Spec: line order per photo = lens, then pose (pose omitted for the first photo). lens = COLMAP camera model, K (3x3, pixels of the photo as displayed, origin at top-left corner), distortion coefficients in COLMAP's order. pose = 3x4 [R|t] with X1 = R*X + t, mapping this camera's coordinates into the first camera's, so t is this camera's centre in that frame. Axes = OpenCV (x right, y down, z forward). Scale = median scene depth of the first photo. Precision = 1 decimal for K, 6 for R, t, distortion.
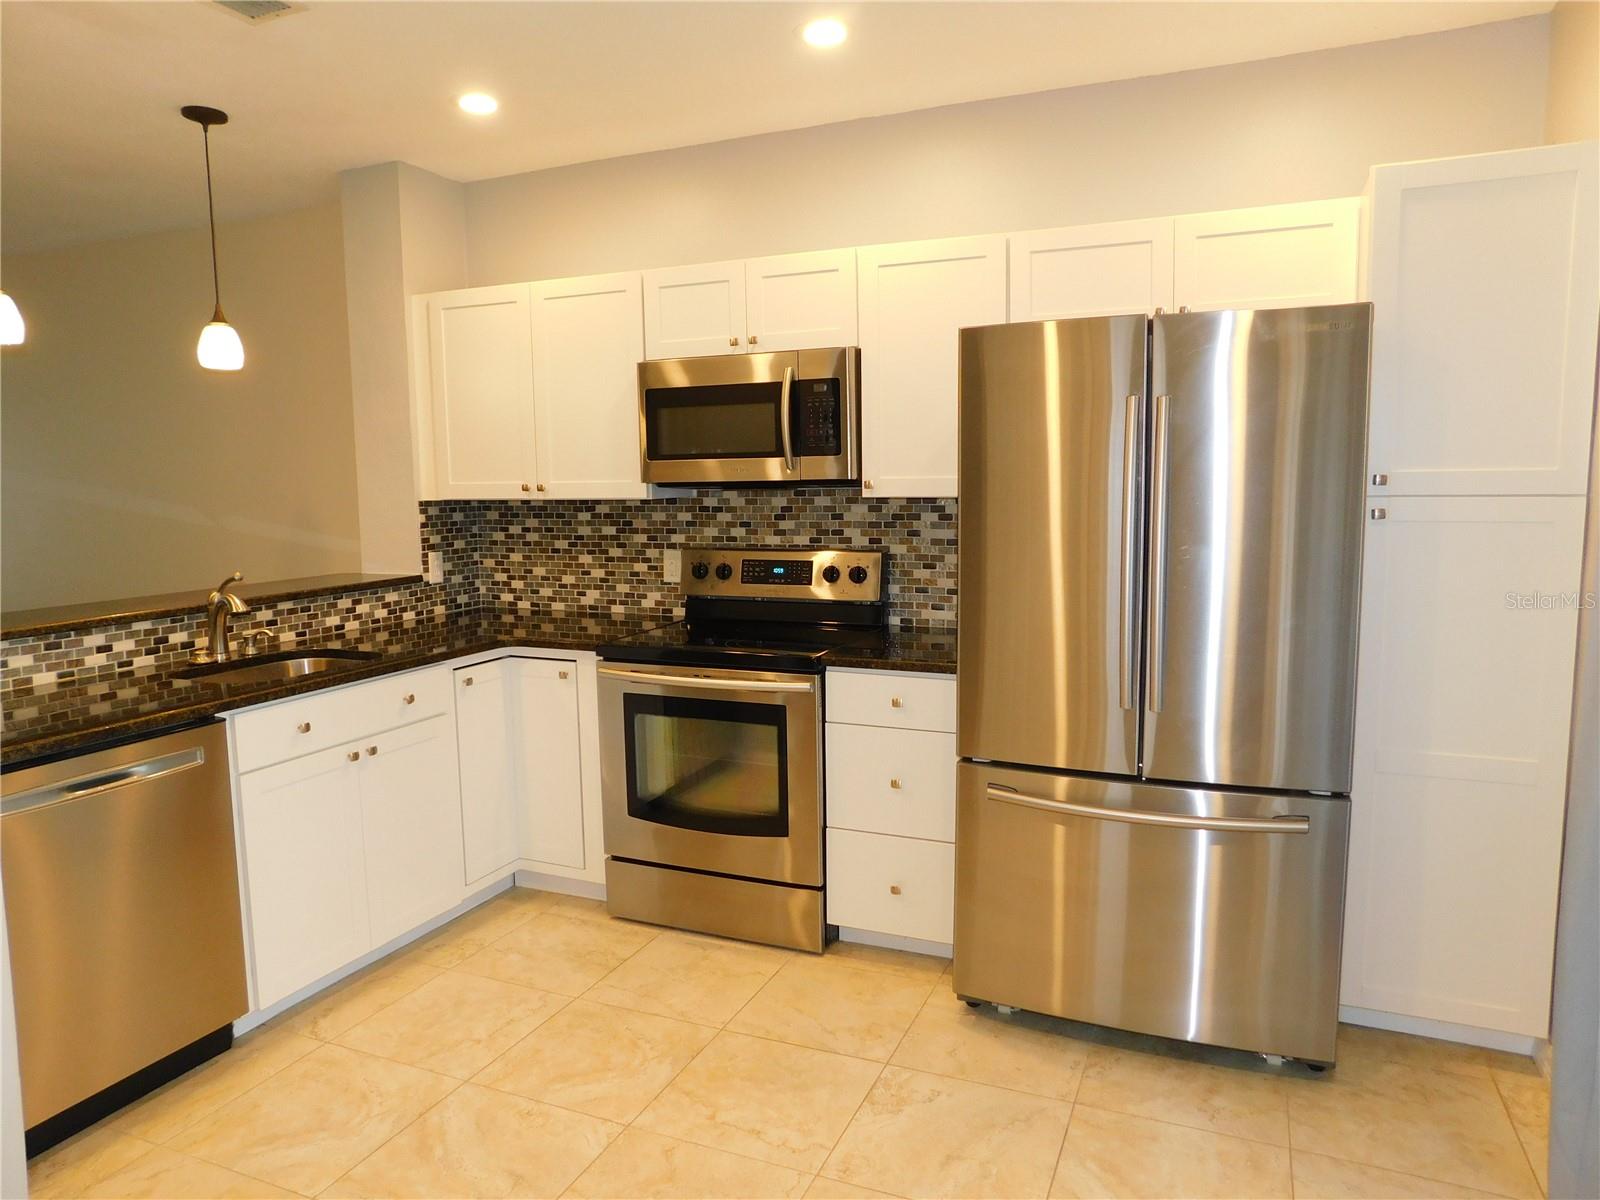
lens RADIAL K [[1062.2, 0, 802.4], [0, 1062.2, 600.4], [0, 0, 1]] dist [-0.051395, 0.030754]
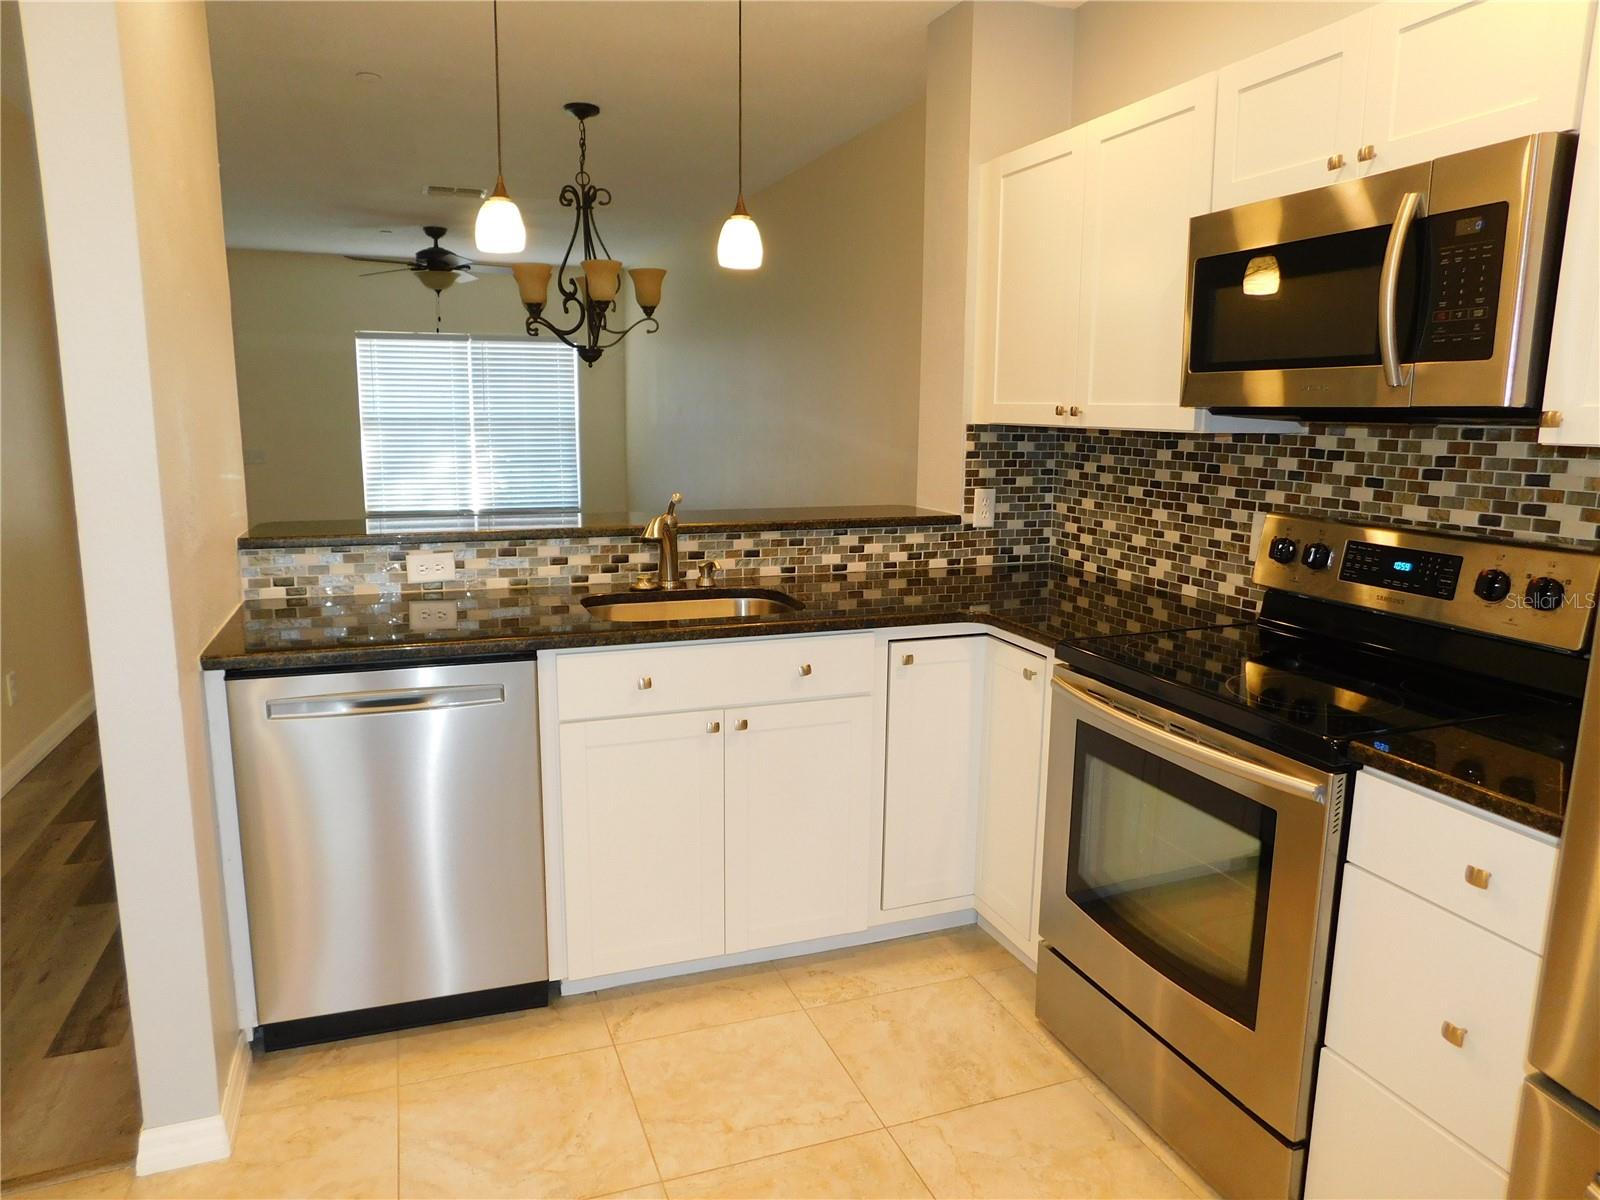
lens RADIAL K [[1062.2, 0, 799.4], [0, 1062.2, 599.9], [0, 0, 1]] dist [-0.051395, 0.030754]
pose [[0.693022, 0.148036, -0.705553, 0.161142], [-0.103467, 0.988982, 0.105875, -0.037943], [0.713453, -0.000372, 0.700703, 0.380078]]
